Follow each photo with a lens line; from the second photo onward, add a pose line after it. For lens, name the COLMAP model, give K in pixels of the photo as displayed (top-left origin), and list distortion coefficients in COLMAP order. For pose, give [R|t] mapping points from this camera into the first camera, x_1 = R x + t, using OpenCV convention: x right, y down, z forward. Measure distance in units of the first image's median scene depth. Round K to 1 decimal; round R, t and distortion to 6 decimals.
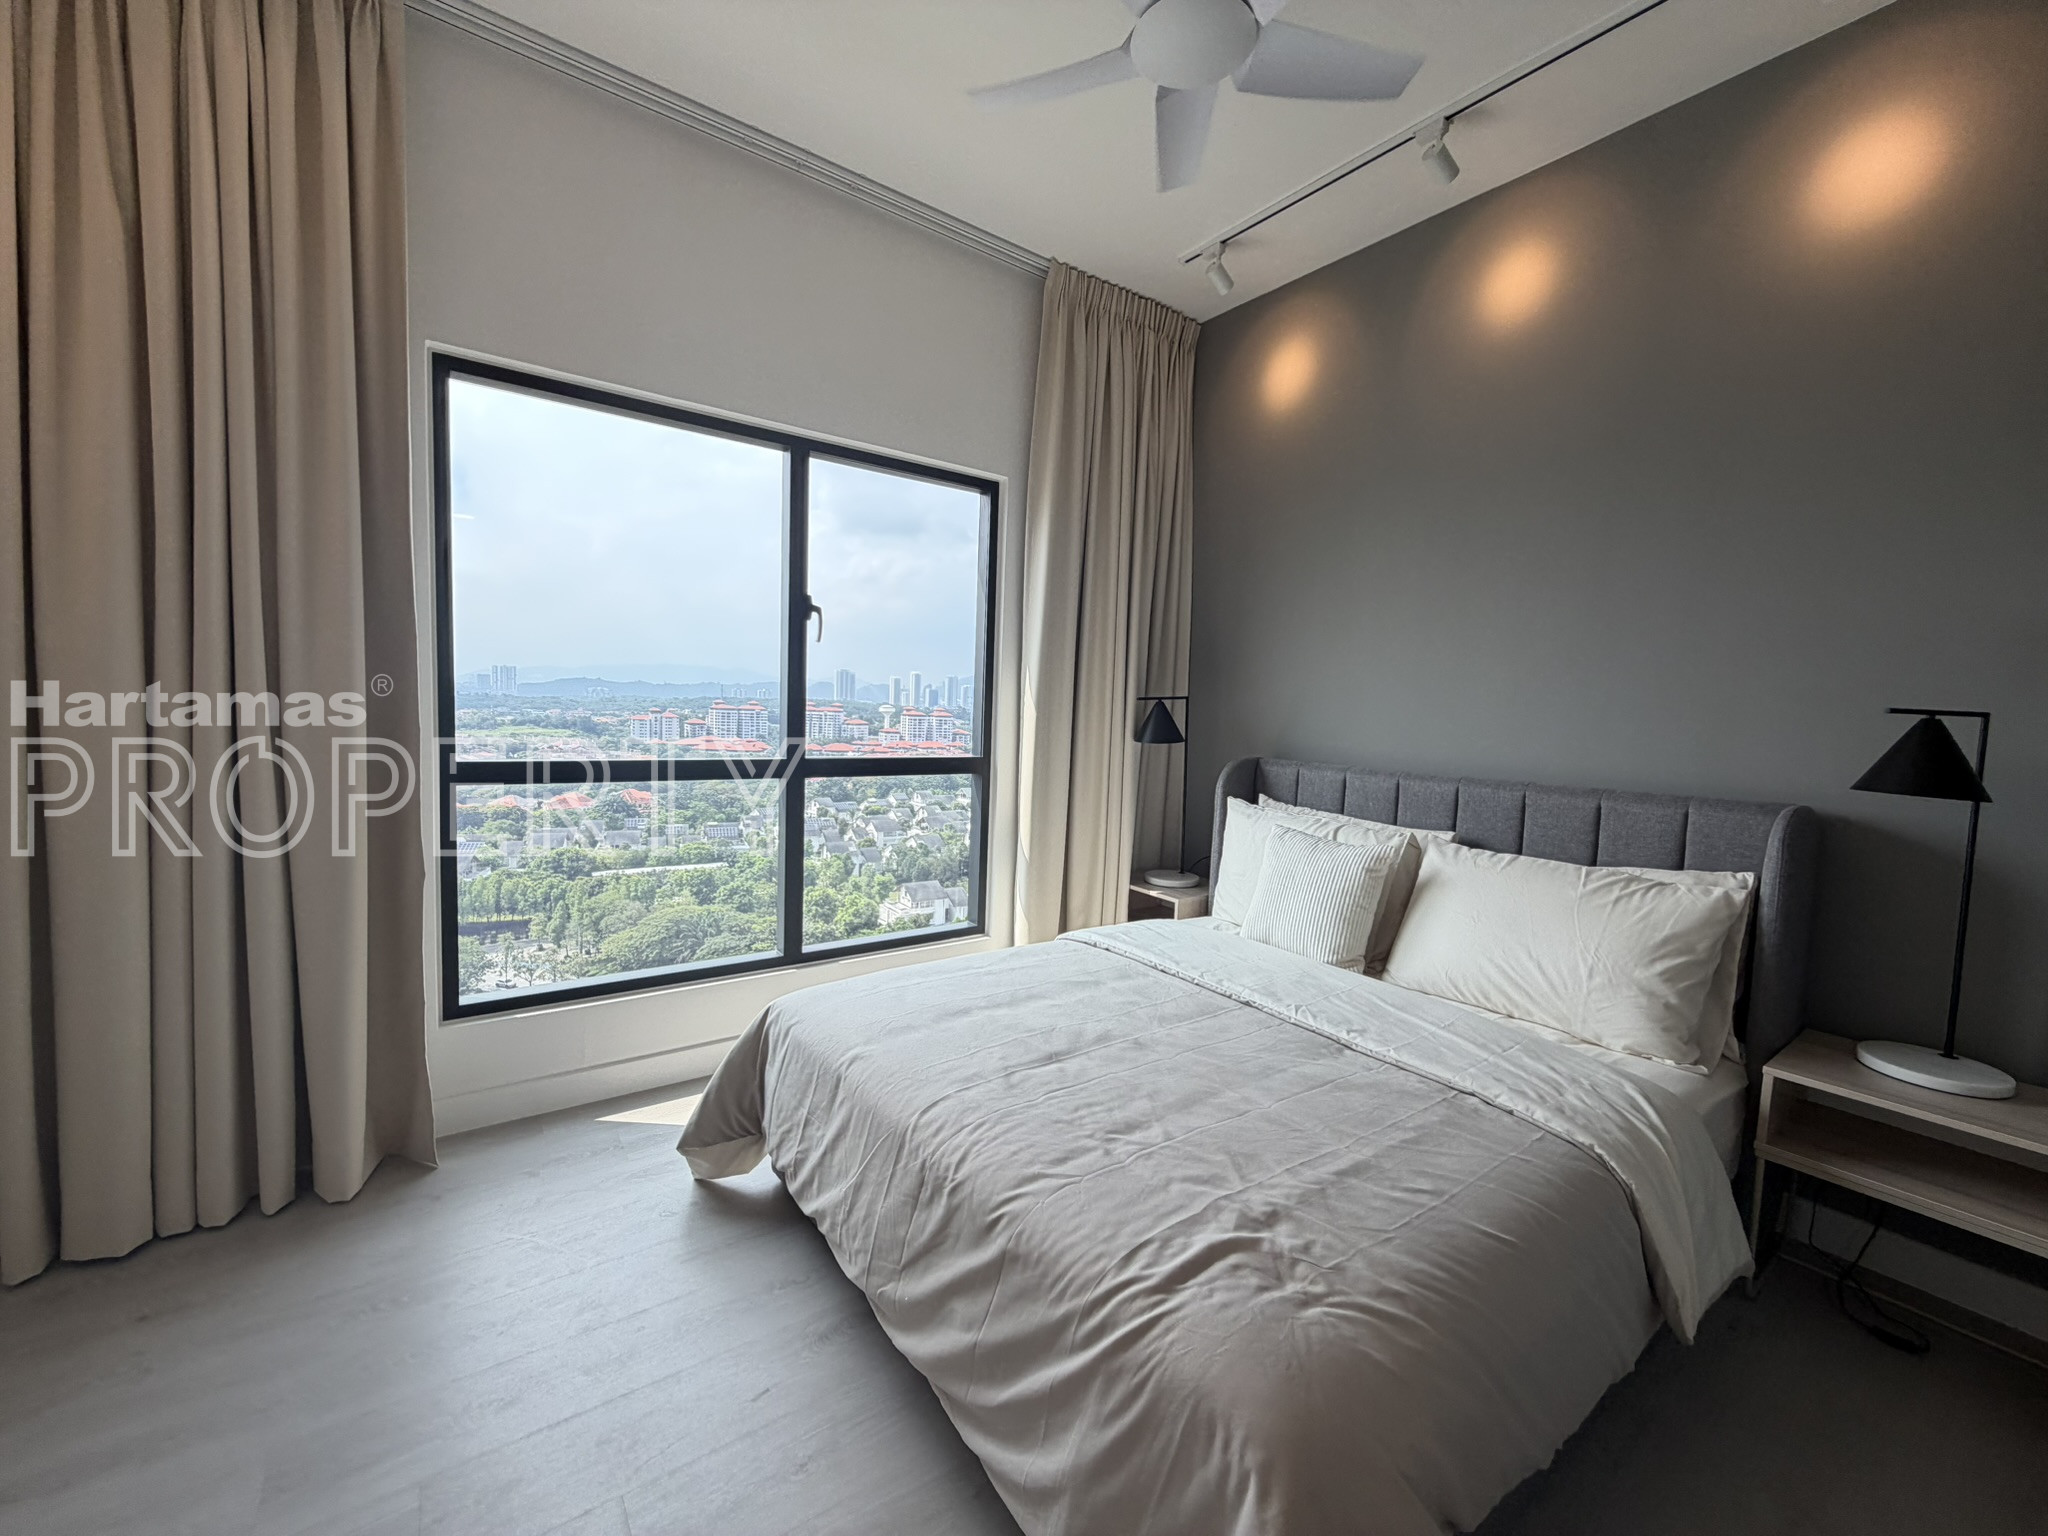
lens RADIAL K [[814.3, 0, 1024.0], [0, 814.3, 768.0], [0, 0, 1]] dist [0.000198, -0.000016]
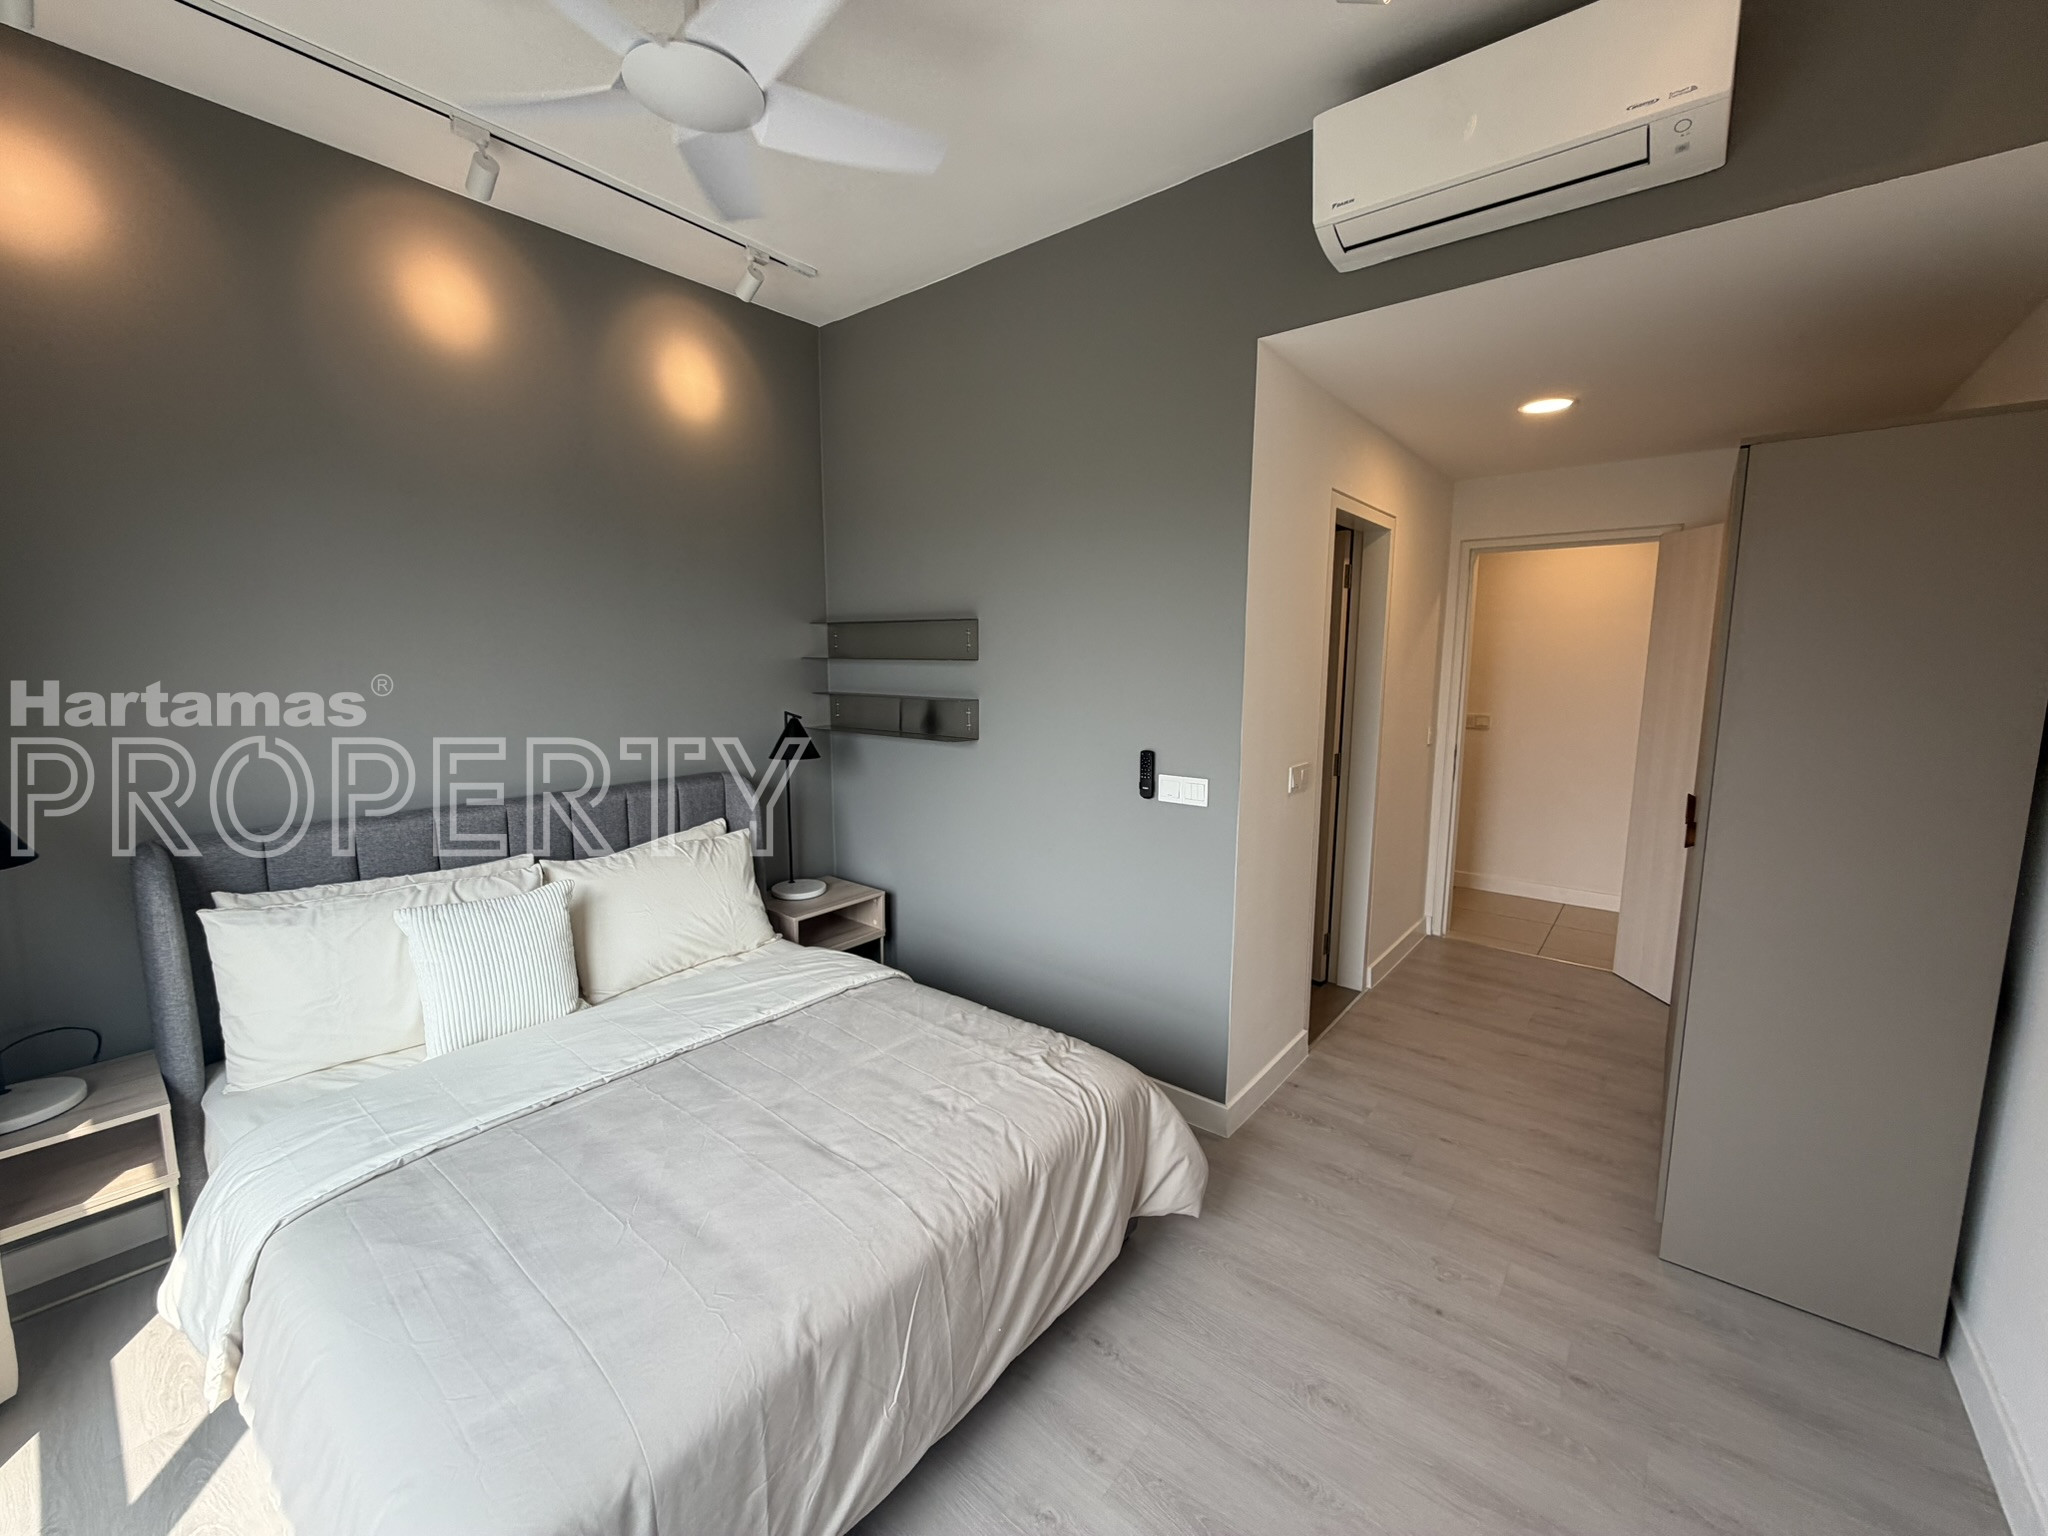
lens RADIAL K [[814.3, 0, 1024.0], [0, 814.3, 768.0], [0, 0, 1]] dist [0.000198, -0.000016]
pose [[-0.257500, -0.172072, 0.950834, -1.198367], [0.059958, 0.979275, 0.193457, -0.378416], [-0.964416, 0.106825, -0.241846, 1.252141]]
